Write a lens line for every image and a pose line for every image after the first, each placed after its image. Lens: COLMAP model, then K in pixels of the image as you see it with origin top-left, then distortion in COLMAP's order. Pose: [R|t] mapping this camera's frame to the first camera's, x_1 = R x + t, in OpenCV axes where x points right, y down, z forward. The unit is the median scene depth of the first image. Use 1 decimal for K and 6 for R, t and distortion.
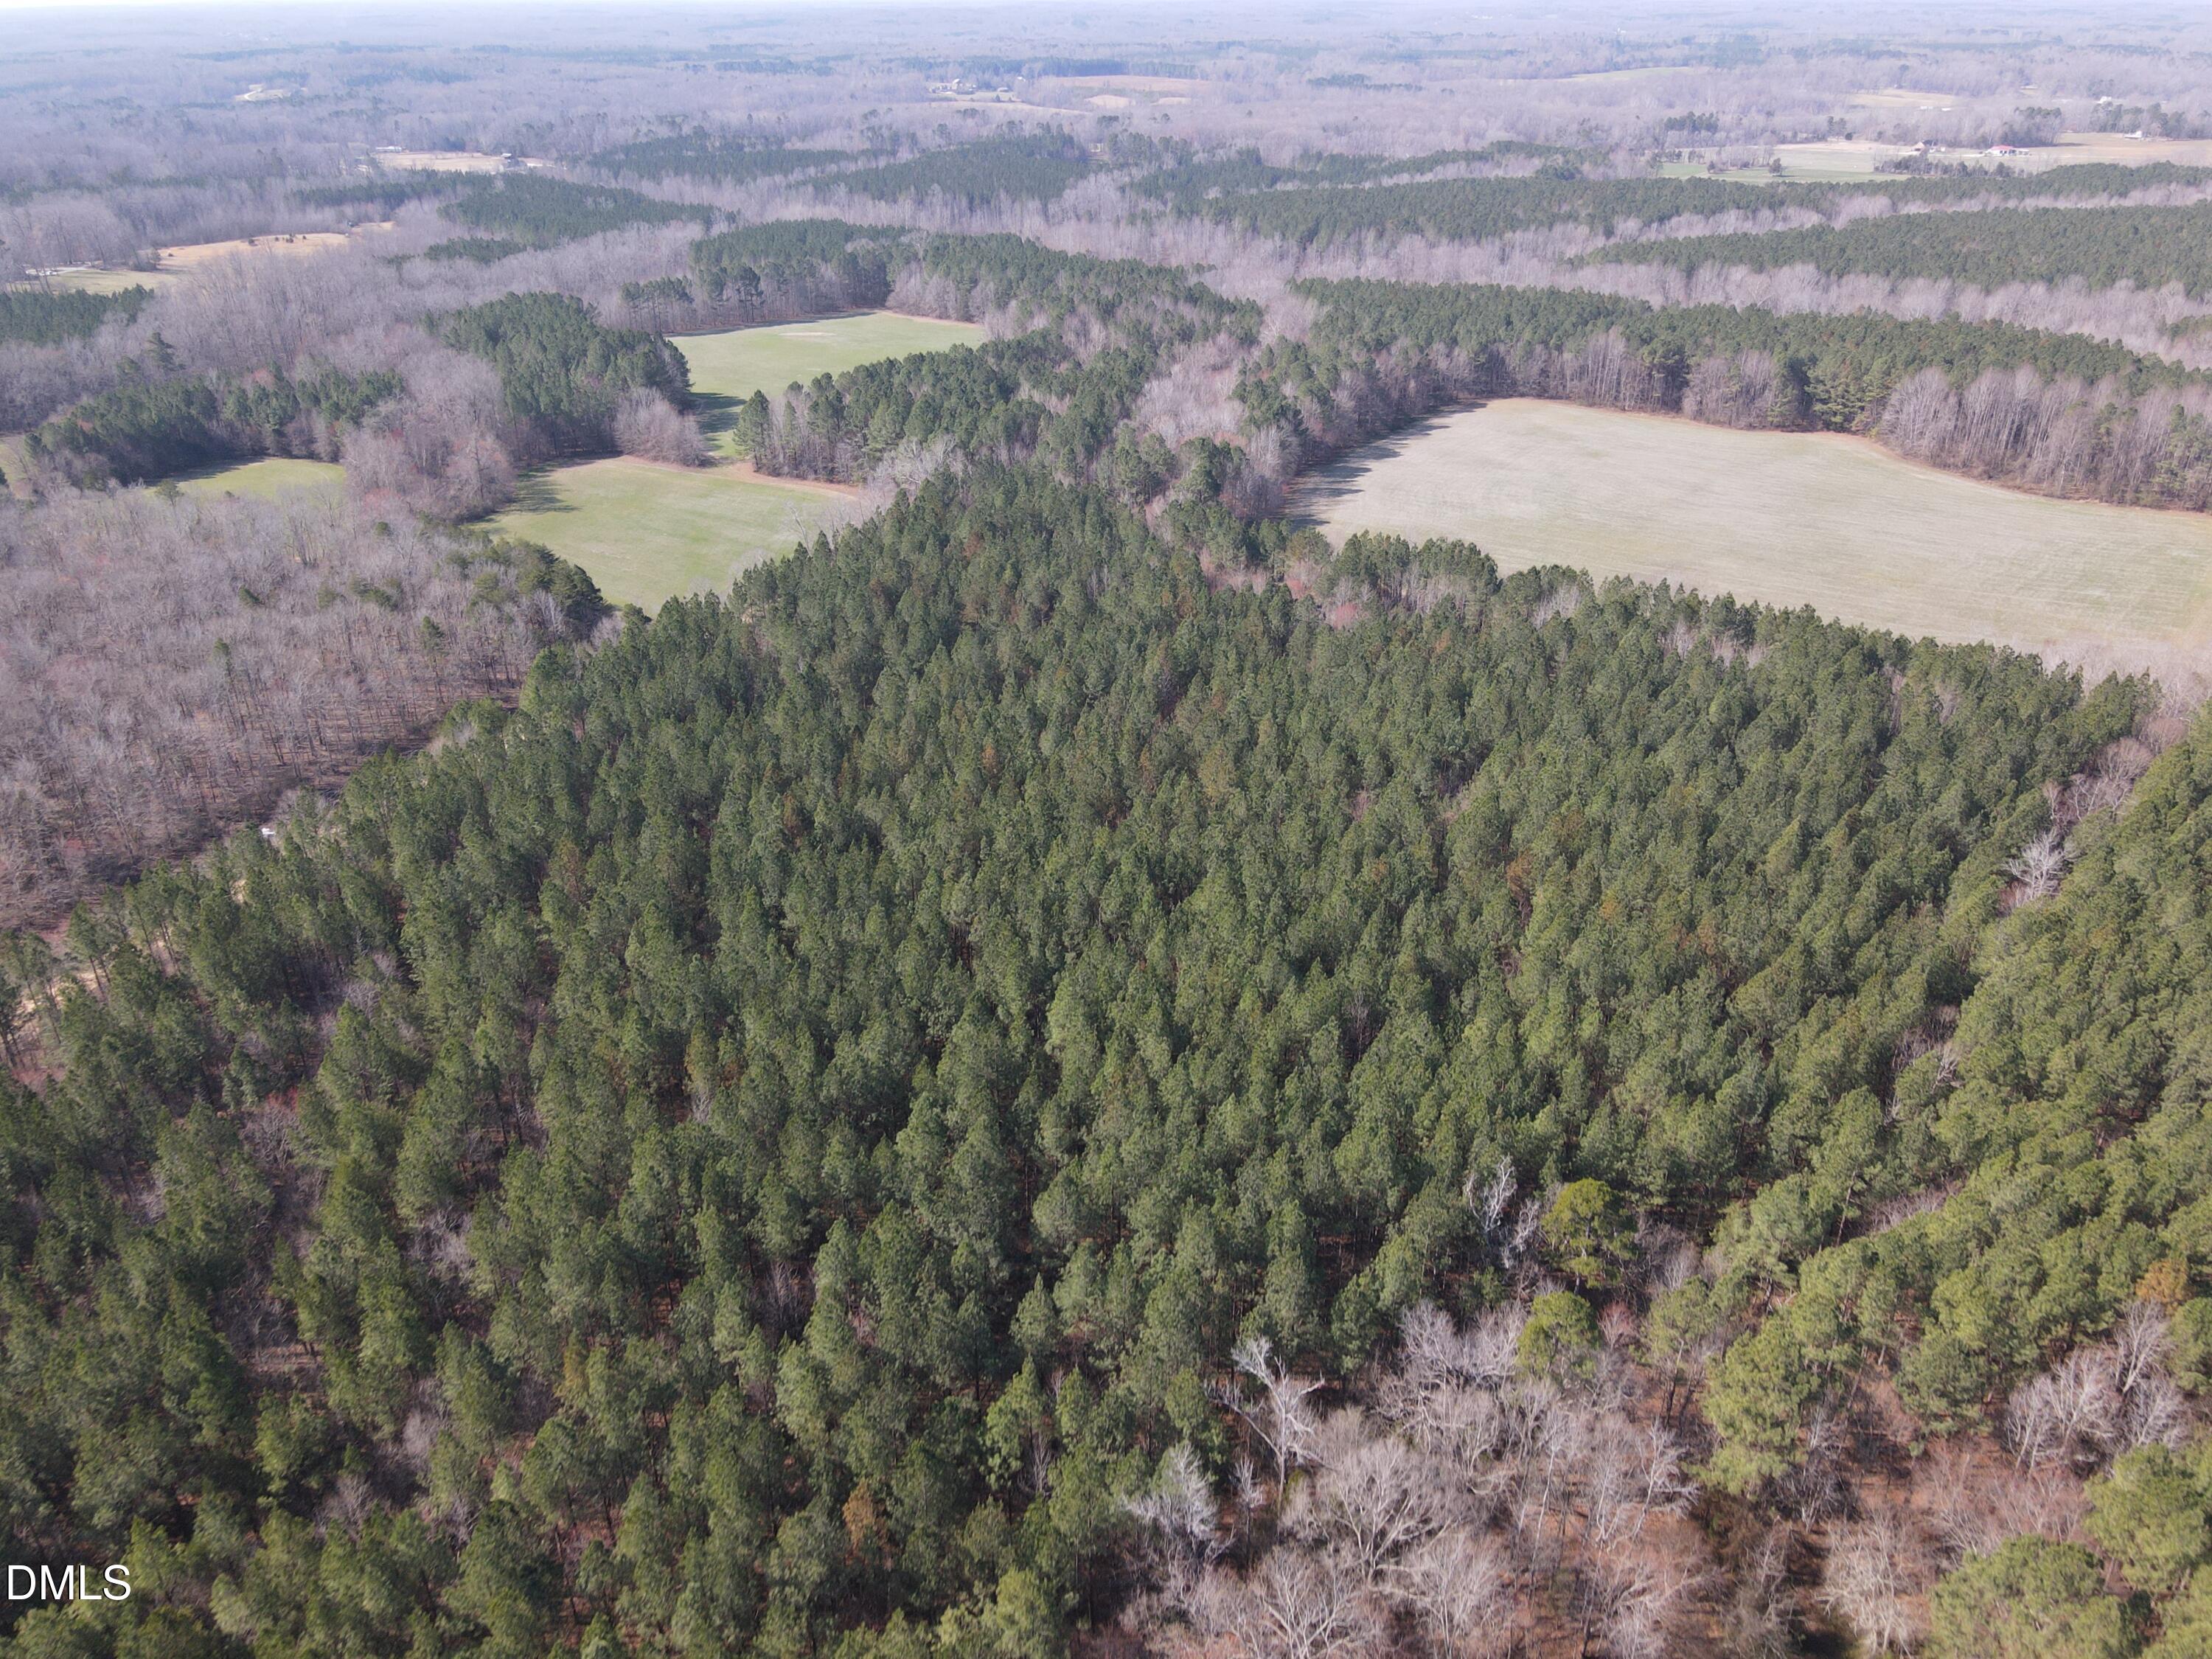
lens RADIAL K [[1620.8, 0, 1106.0], [0, 1620.8, 829.5], [0, 0, 1]] dist [0.023128, 0.001552]
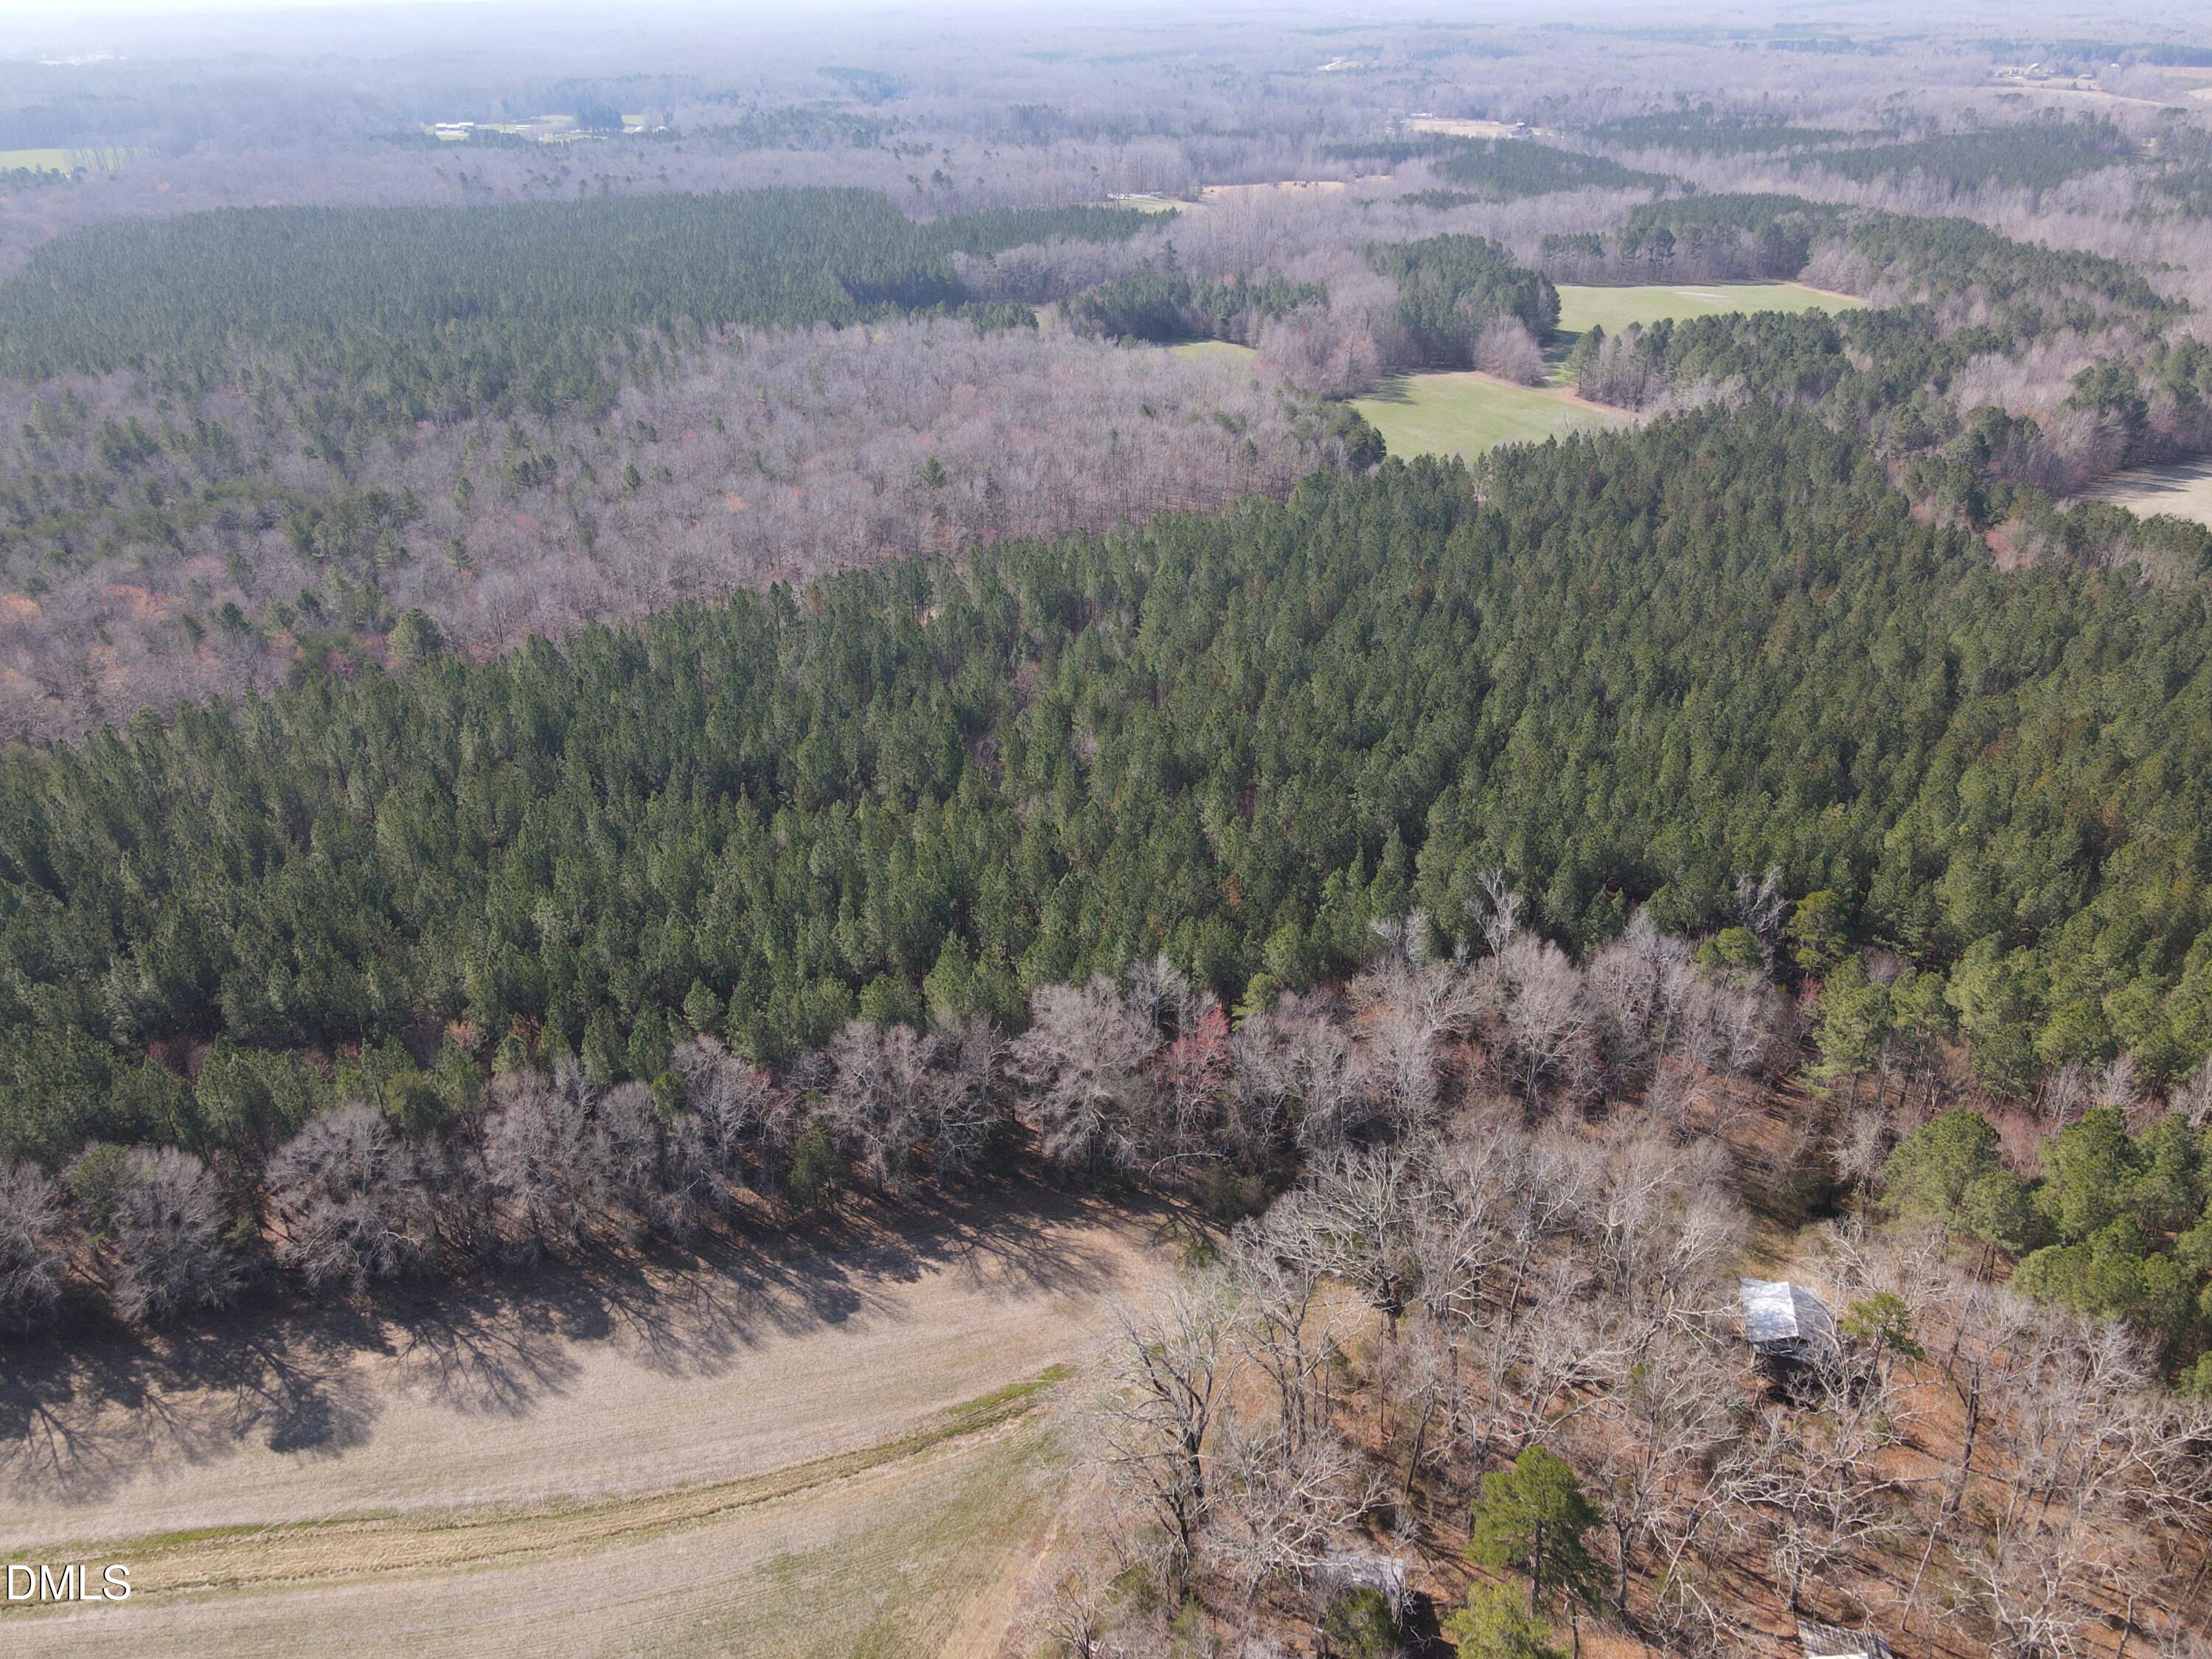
lens RADIAL K [[1607.0, 0, 1106.0], [0, 1607.0, 829.5], [0, 0, 1]] dist [0.016958, -0.002010]
pose [[0.836832, 0.258235, -0.482728, 0.092420], [-0.251192, 0.964580, 0.080549, 0.045454], [0.486431, 0.053851, 0.872058, -0.089439]]
